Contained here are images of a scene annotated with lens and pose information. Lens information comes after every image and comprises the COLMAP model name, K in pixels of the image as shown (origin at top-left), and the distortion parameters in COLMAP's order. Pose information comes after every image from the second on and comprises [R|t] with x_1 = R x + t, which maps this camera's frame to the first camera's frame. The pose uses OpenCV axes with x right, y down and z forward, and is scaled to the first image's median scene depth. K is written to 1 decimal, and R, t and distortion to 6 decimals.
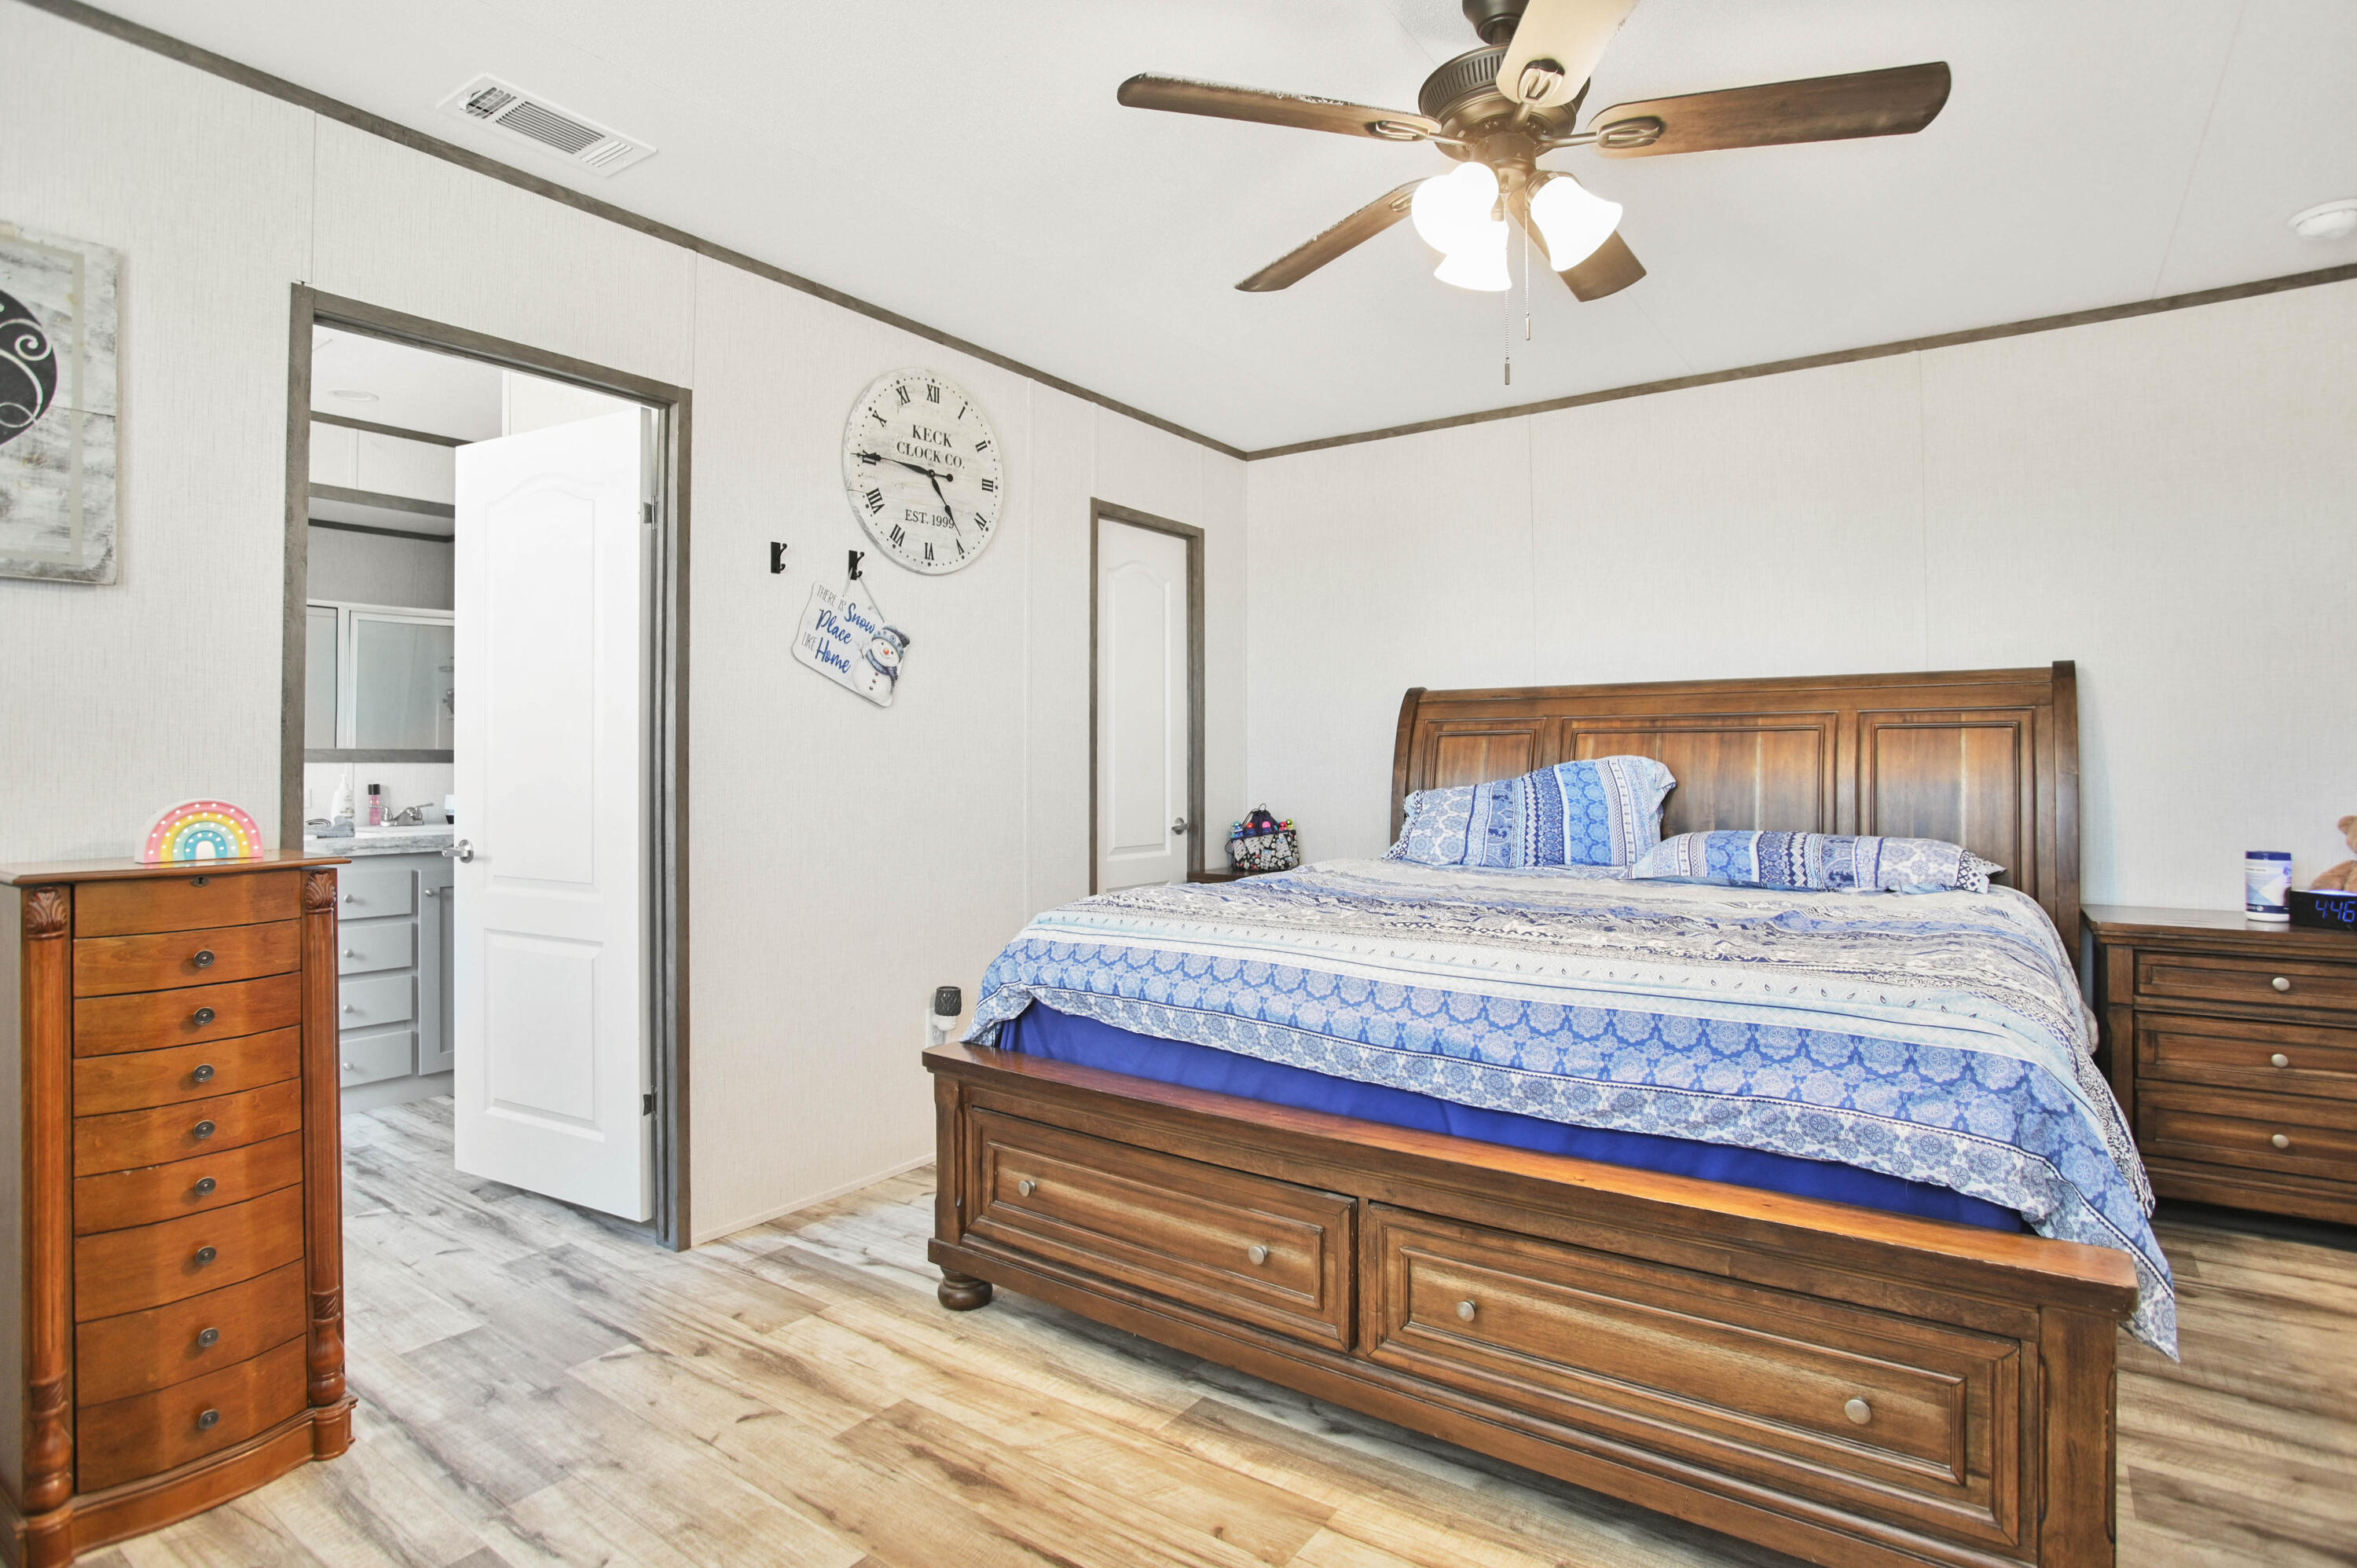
lens RADIAL K [[1200.1, 0, 1231.6], [0, 1200.1, 750.8], [0, 0, 1]] dist [-0.030740, 0.000124]
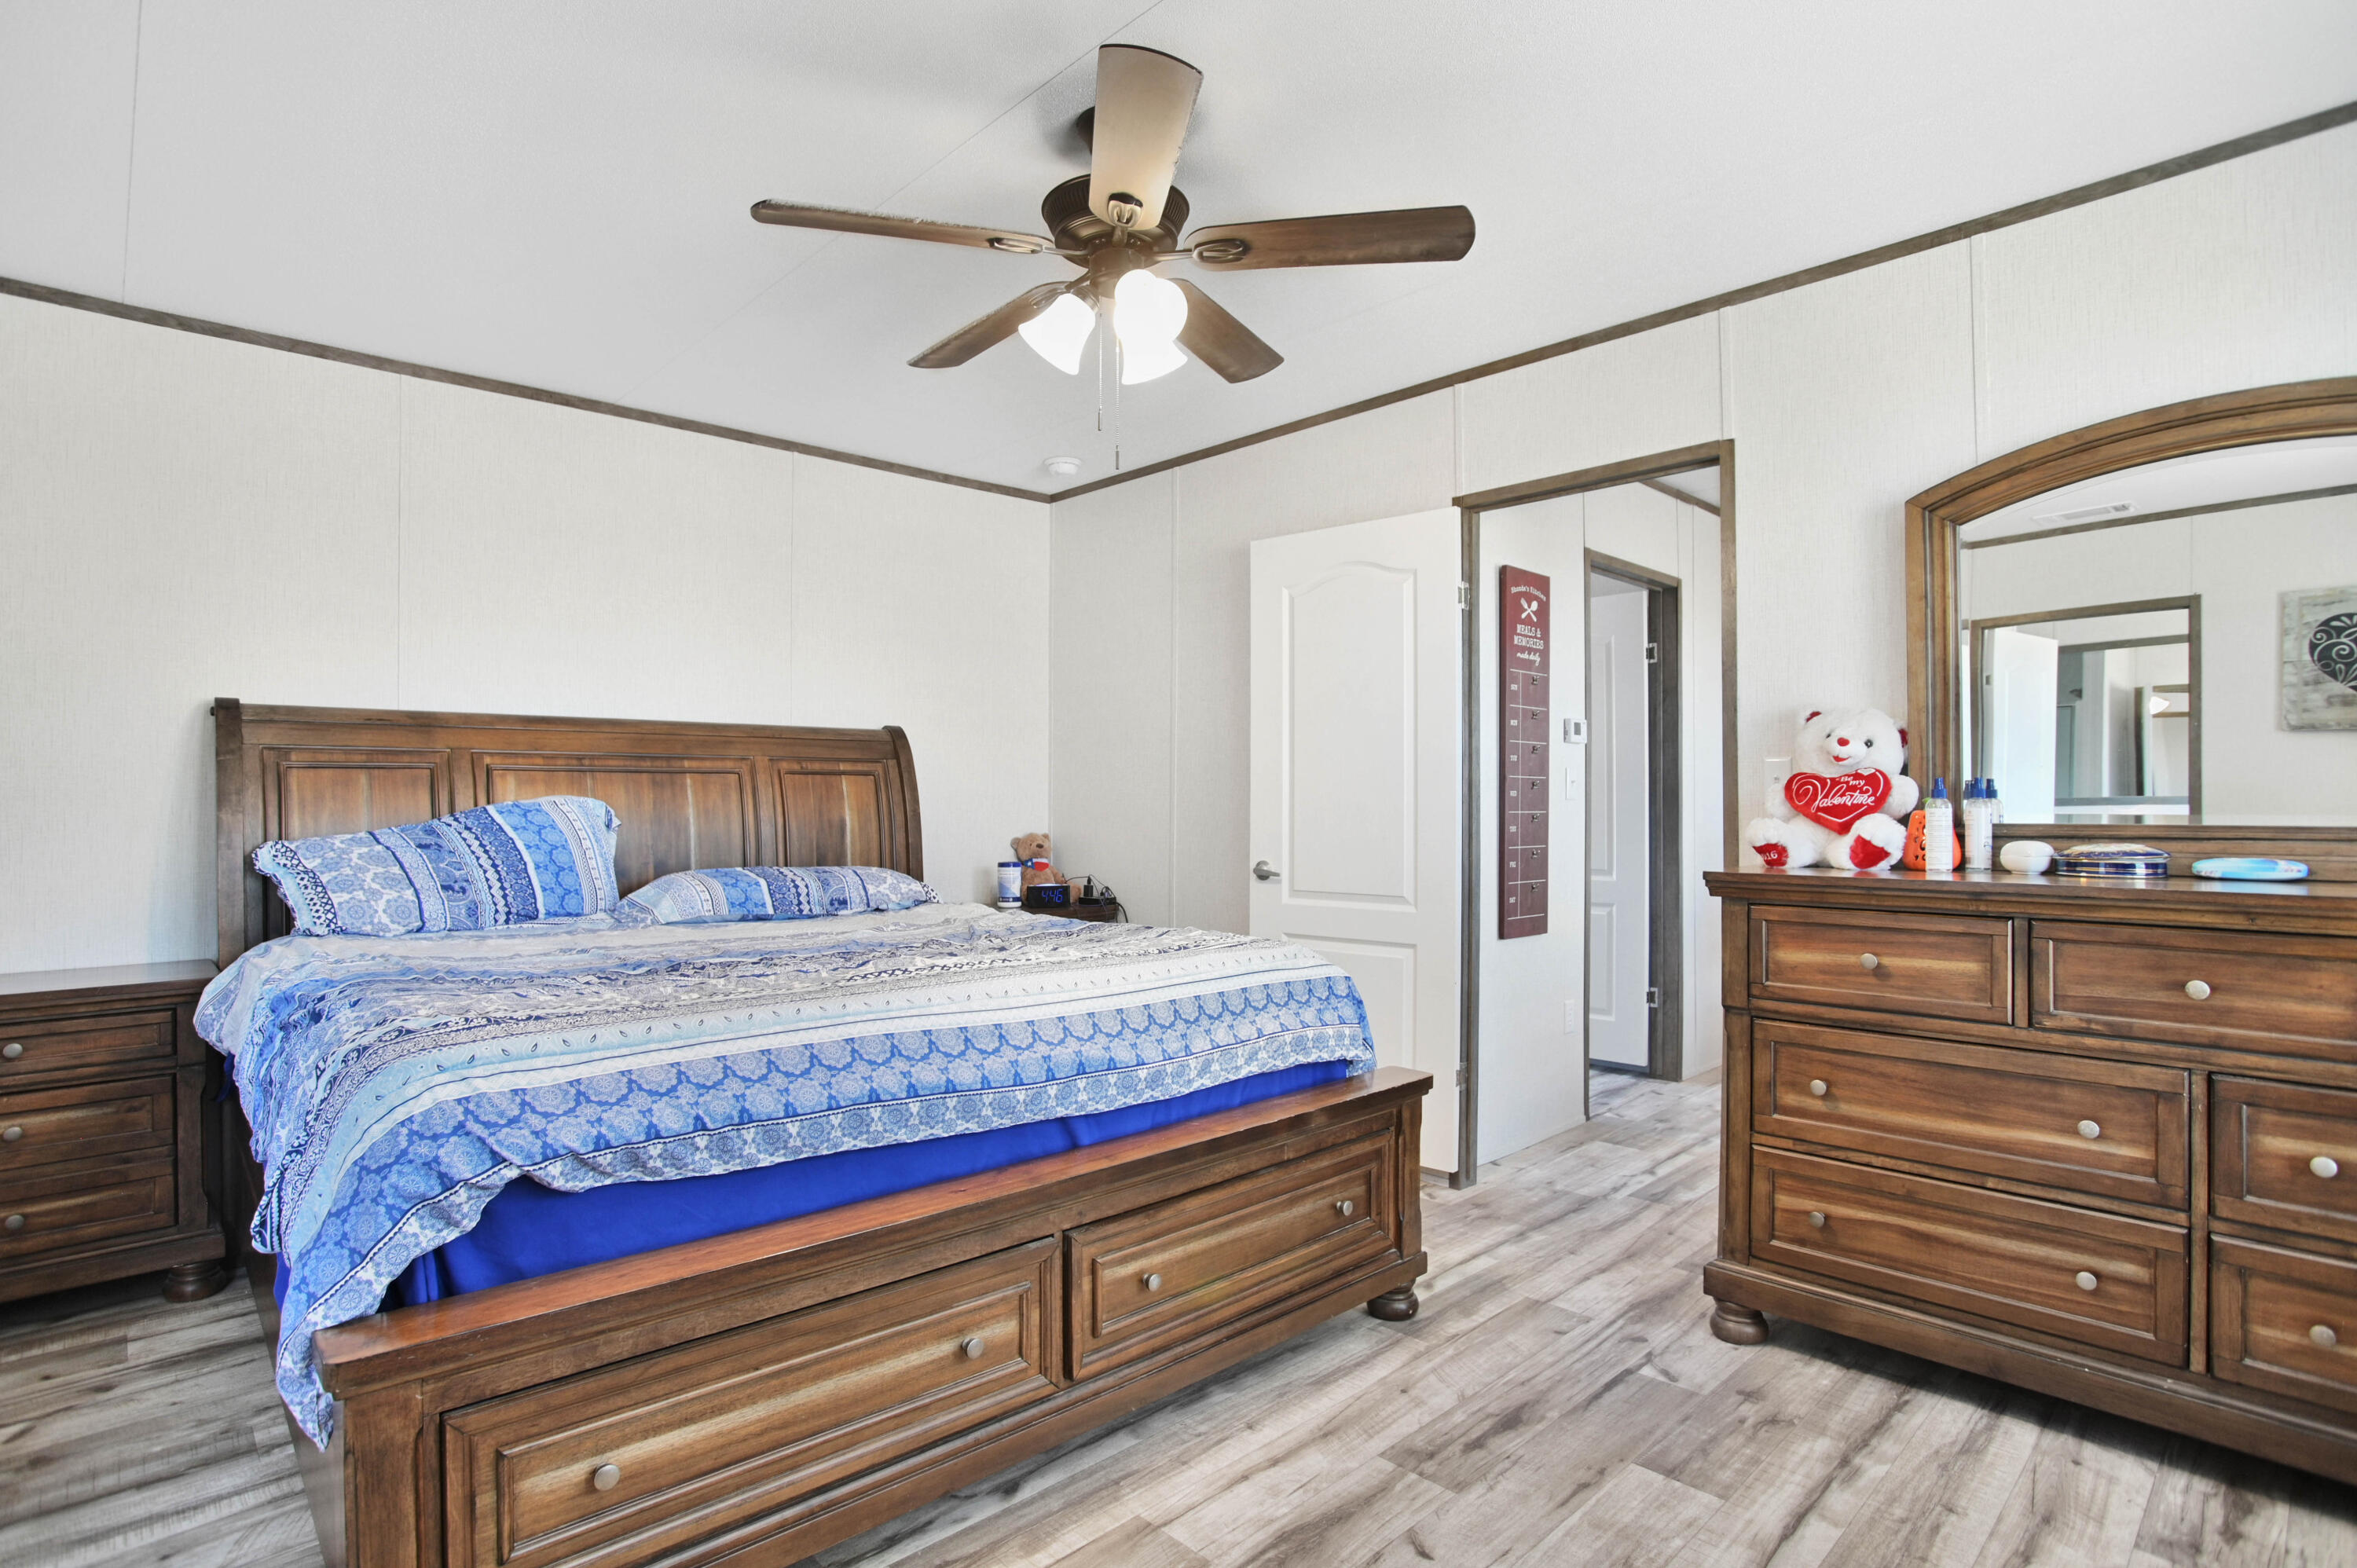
lens RADIAL K [[1174.4, 0, 1159.2], [0, 1174.4, 777.2], [0, 0, 1]] dist [-0.054677, 0.027641]
pose [[0.241040, 0.021892, 0.970268, -0.529230], [-0.009192, 0.999752, -0.020274, 0.004813], [-0.970472, -0.004032, 0.241181, 0.429779]]
